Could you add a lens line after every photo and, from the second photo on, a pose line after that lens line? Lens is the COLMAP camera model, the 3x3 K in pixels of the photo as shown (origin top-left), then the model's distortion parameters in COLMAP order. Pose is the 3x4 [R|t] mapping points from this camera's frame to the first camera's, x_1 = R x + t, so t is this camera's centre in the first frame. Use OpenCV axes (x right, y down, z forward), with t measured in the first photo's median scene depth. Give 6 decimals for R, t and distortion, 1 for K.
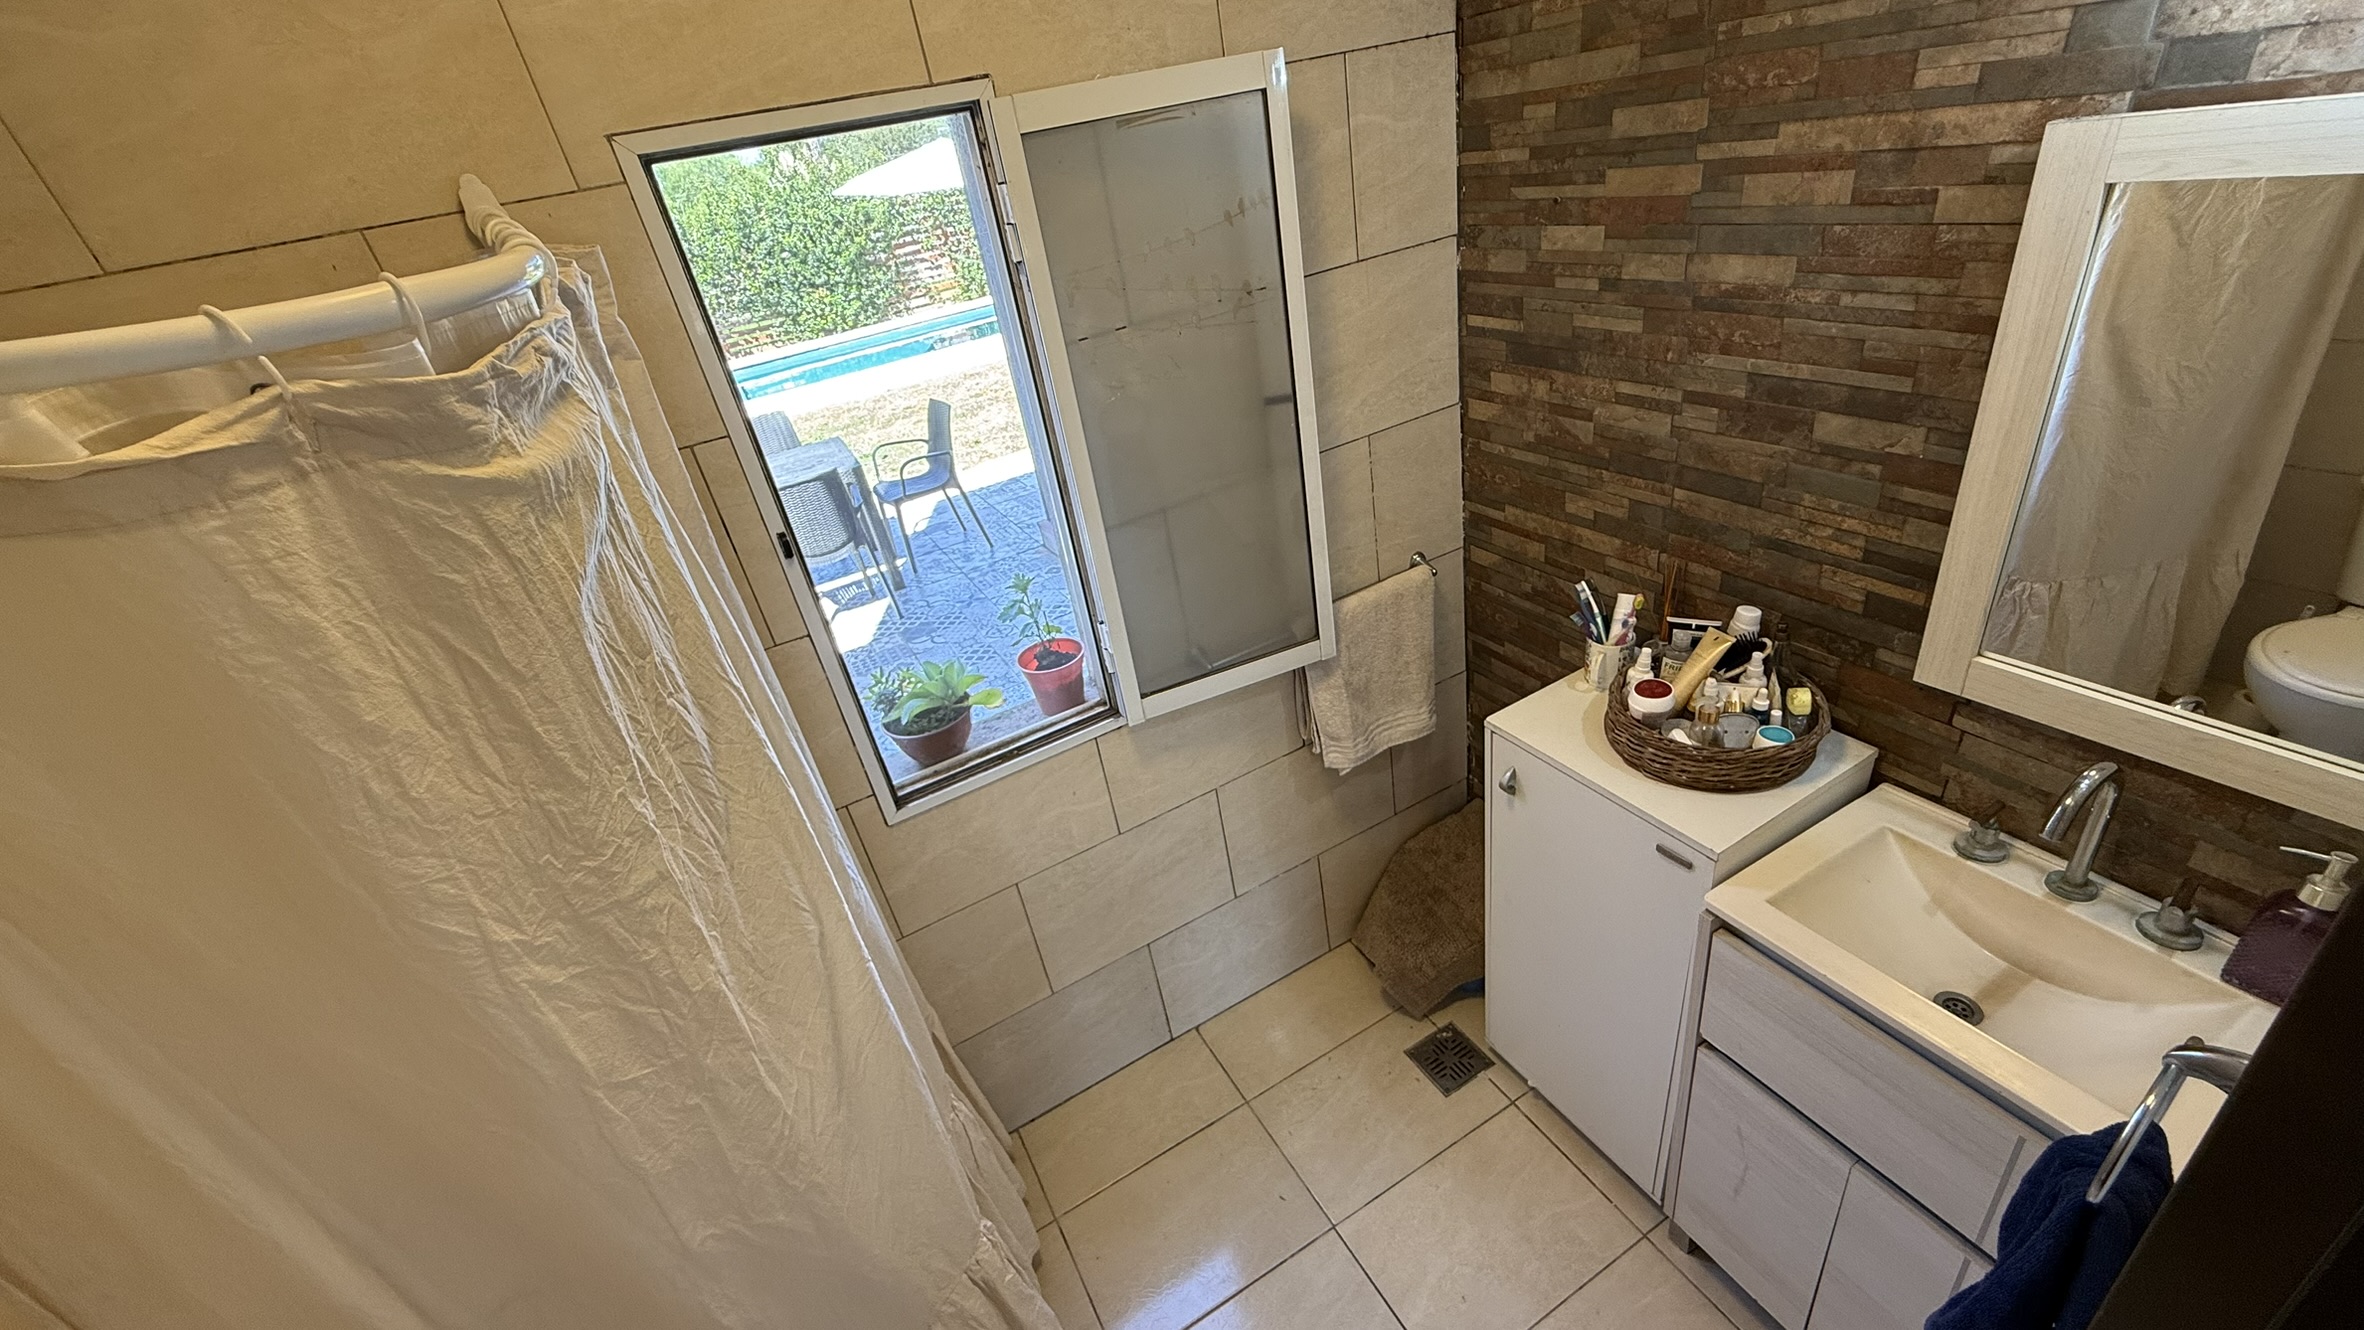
lens RADIAL K [[940.1, 0, 1176.1], [0, 940.1, 661.4], [0, 0, 1]] dist [-0.003281, 0.000784]
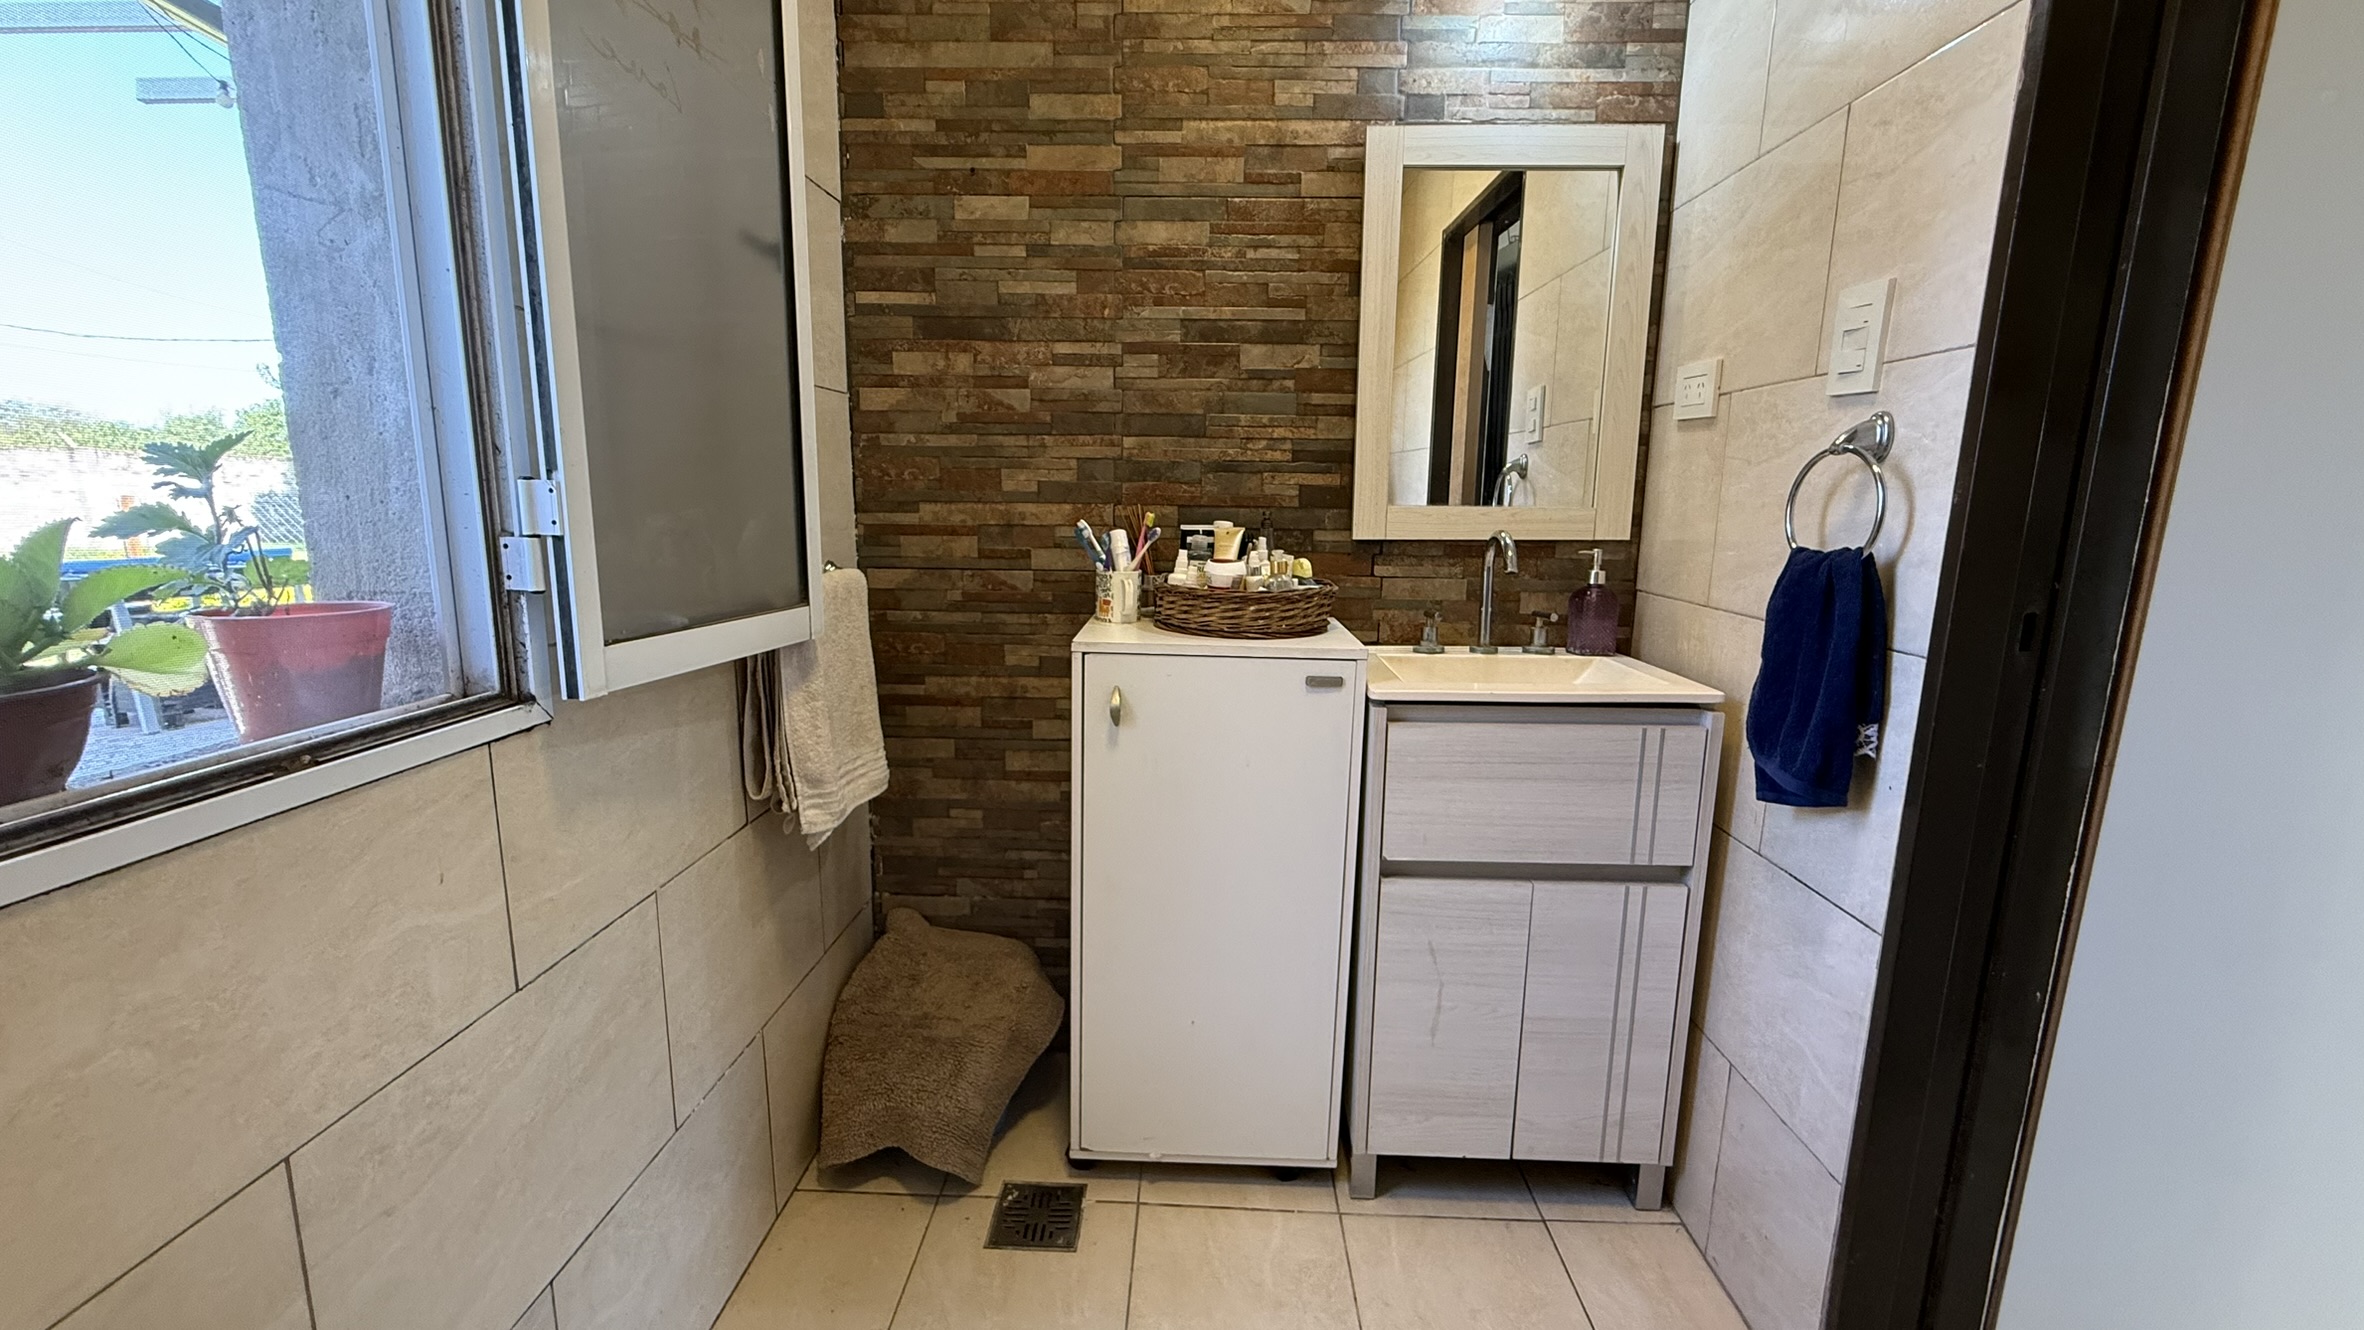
lens RADIAL K [[940.1, 0, 1176.0], [0, 940.1, 662.0], [0, 0, 1]] dist [-0.003281, 0.000784]
pose [[0.491872, 0.017743, 0.870487, -0.389327], [0.345734, 0.913608, -0.213981, 0.314480], [-0.799080, 0.406208, 0.443244, 0.595118]]
